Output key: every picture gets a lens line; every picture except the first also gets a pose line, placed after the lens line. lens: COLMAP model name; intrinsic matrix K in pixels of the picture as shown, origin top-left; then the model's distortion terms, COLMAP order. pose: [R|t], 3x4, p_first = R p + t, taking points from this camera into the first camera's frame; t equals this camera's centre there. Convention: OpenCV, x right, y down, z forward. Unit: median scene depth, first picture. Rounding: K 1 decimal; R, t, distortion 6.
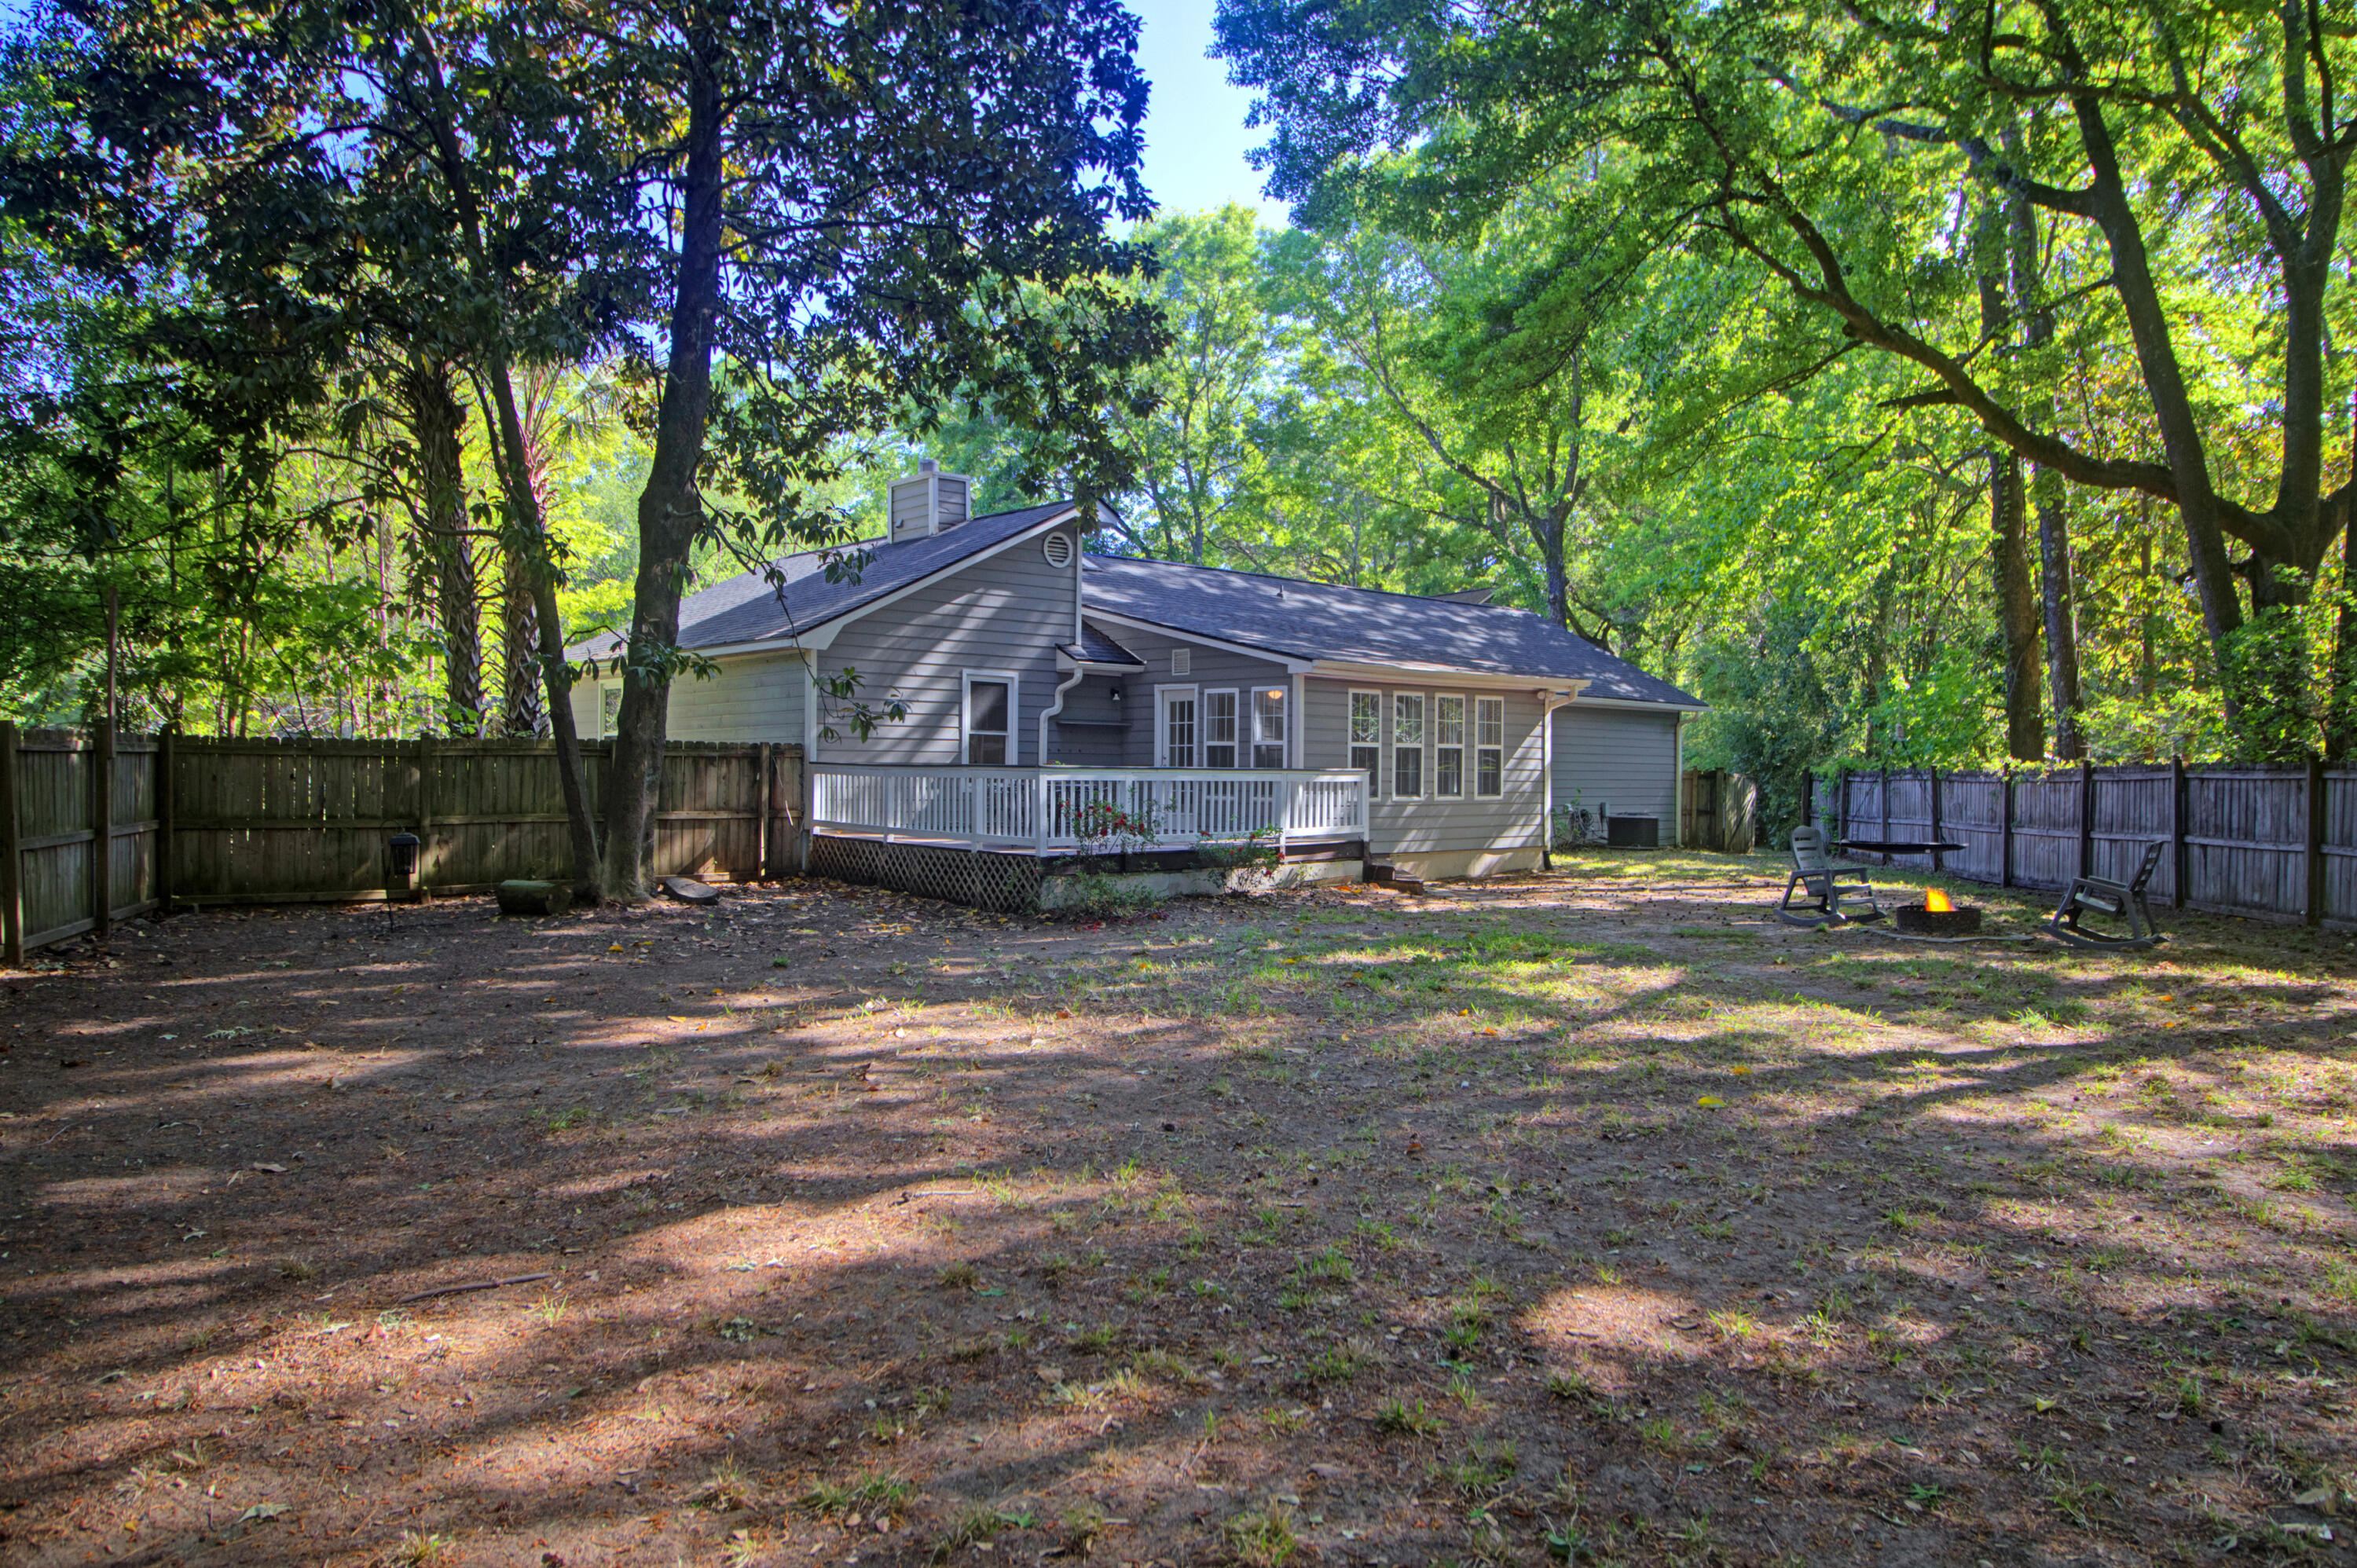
lens RADIAL K [[1622.9, 0, 1178.5], [0, 1622.9, 784.0], [0, 0, 1]] dist [0.005386, 0.002213]
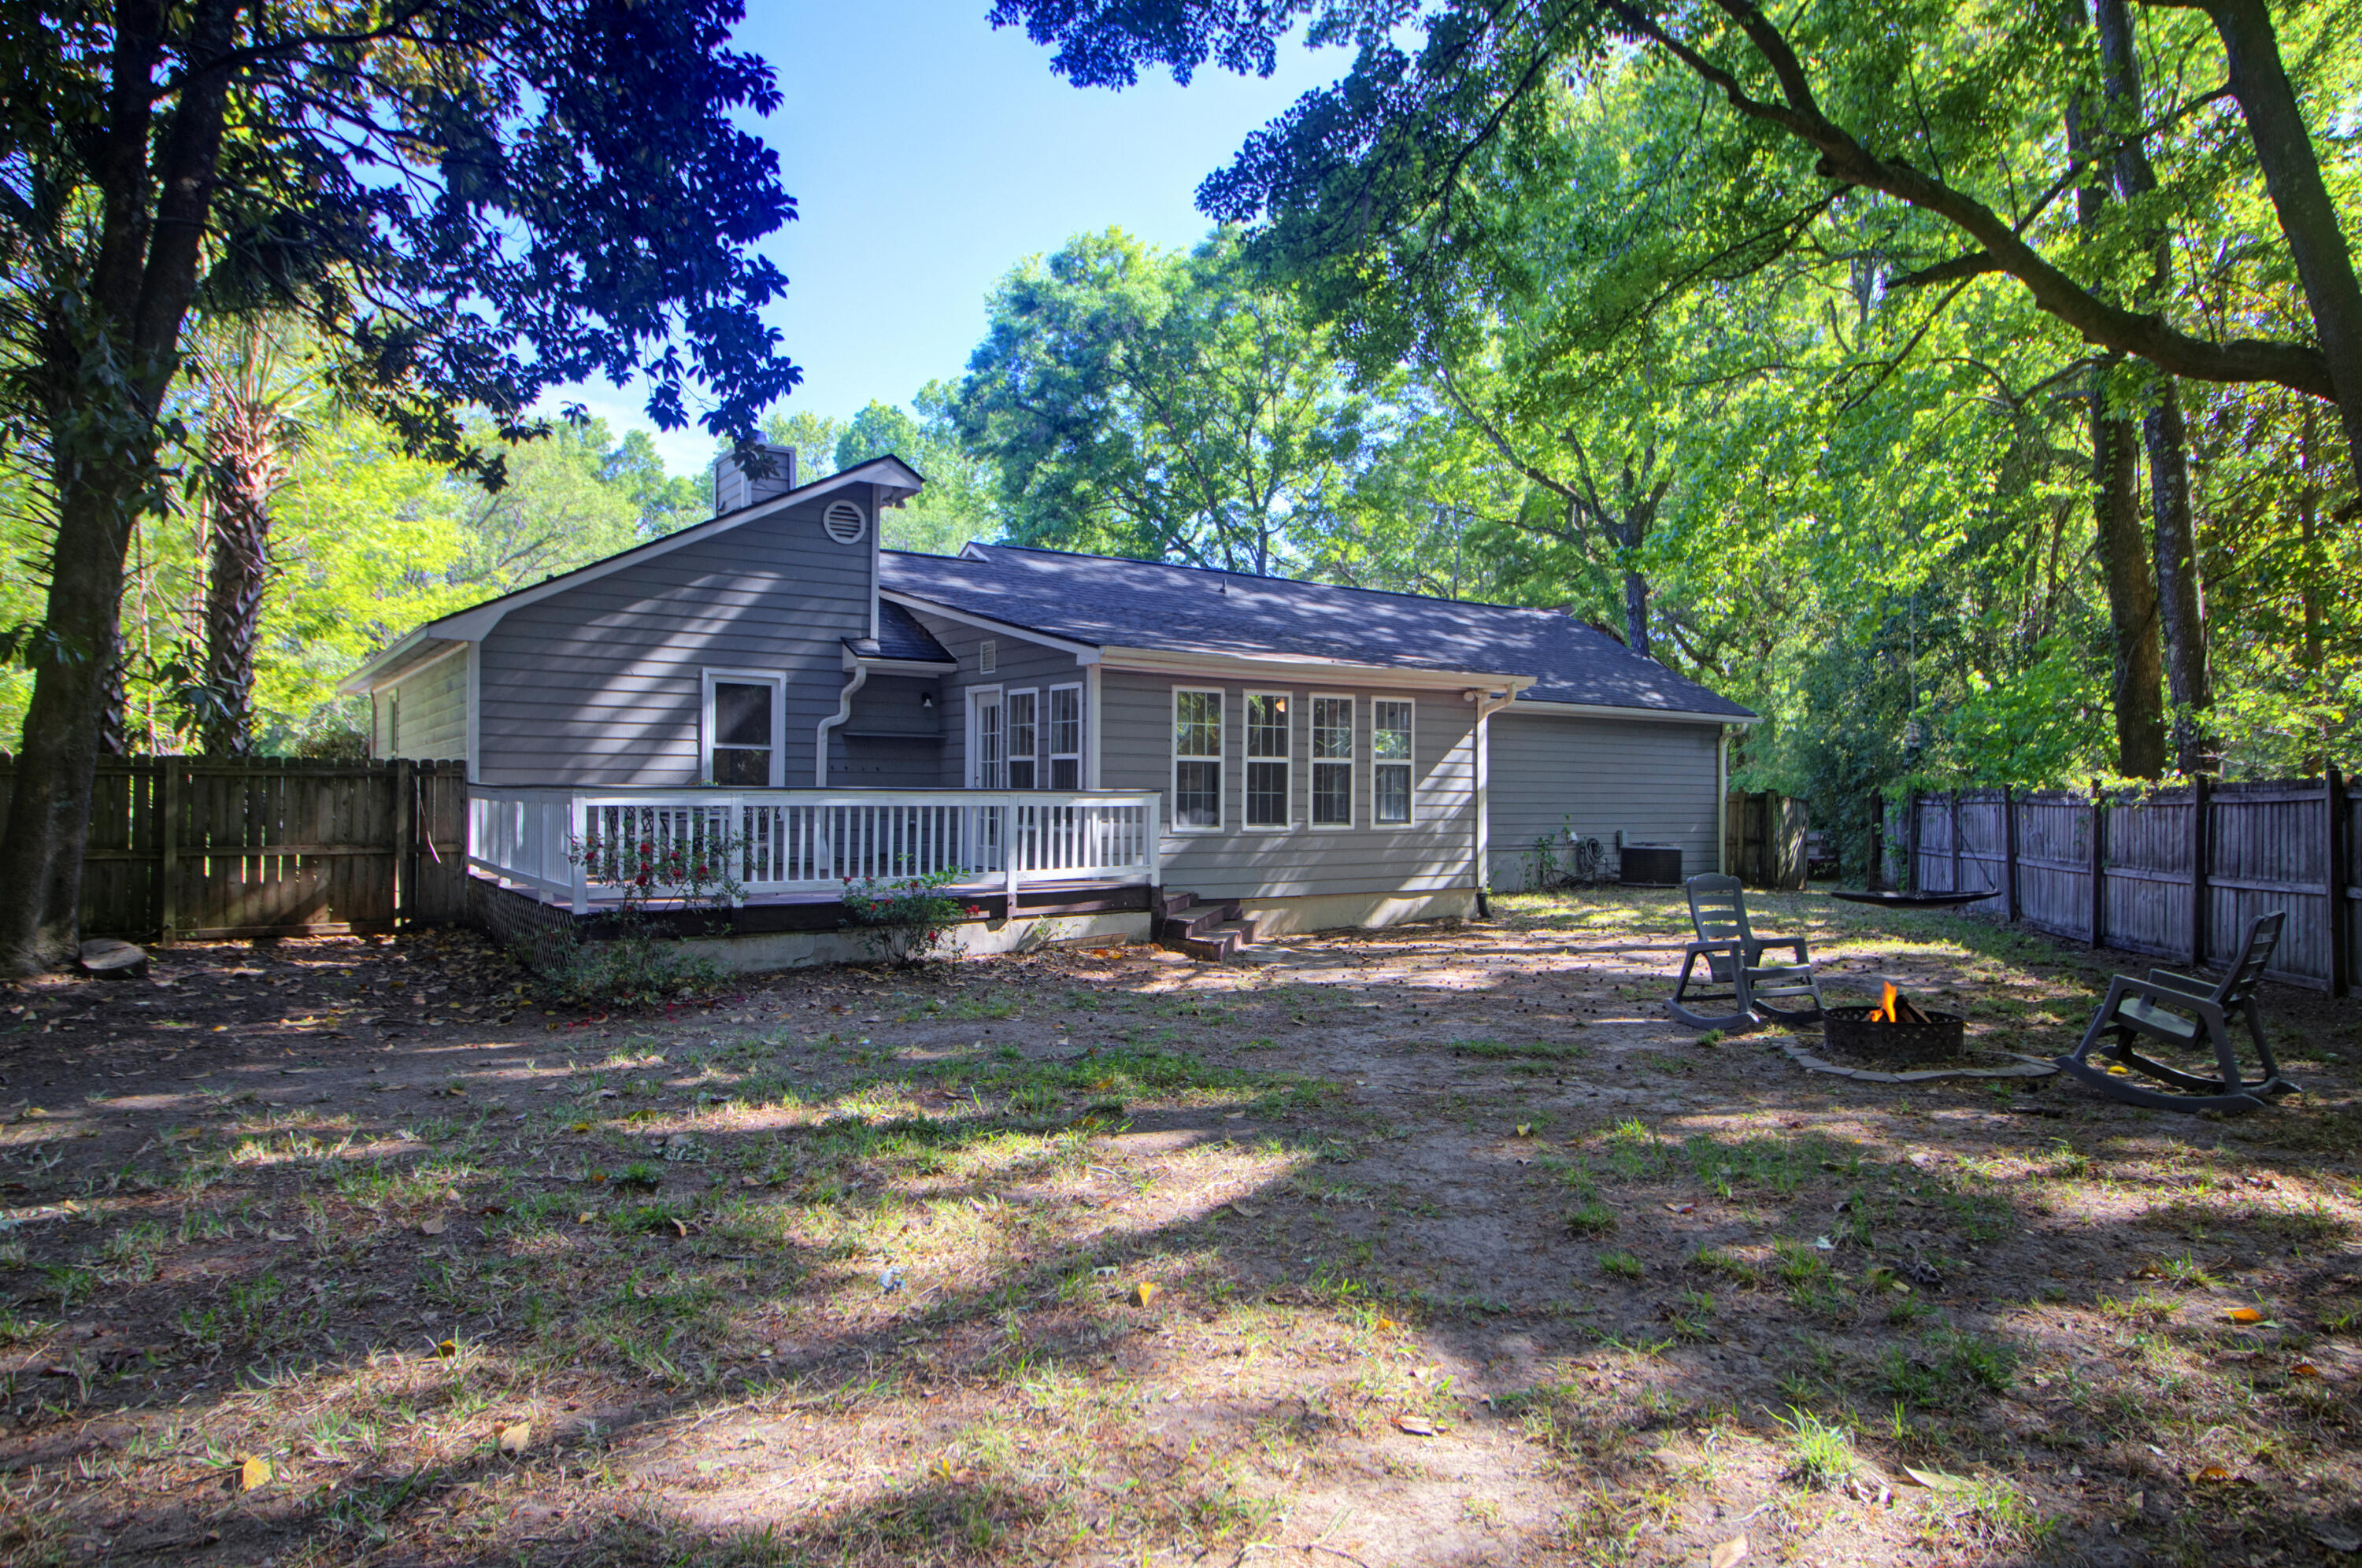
lens RADIAL K [[1485.7, 0, 1181.0], [0, 1485.7, 784.0], [0, 0, 1]] dist [0.002489, -0.004603]
pose [[0.991976, -0.004030, -0.126364, 0.190348], [0.001920, 0.999857, -0.016814, -0.000315], [0.126413, 0.016436, 0.991841, 0.289744]]
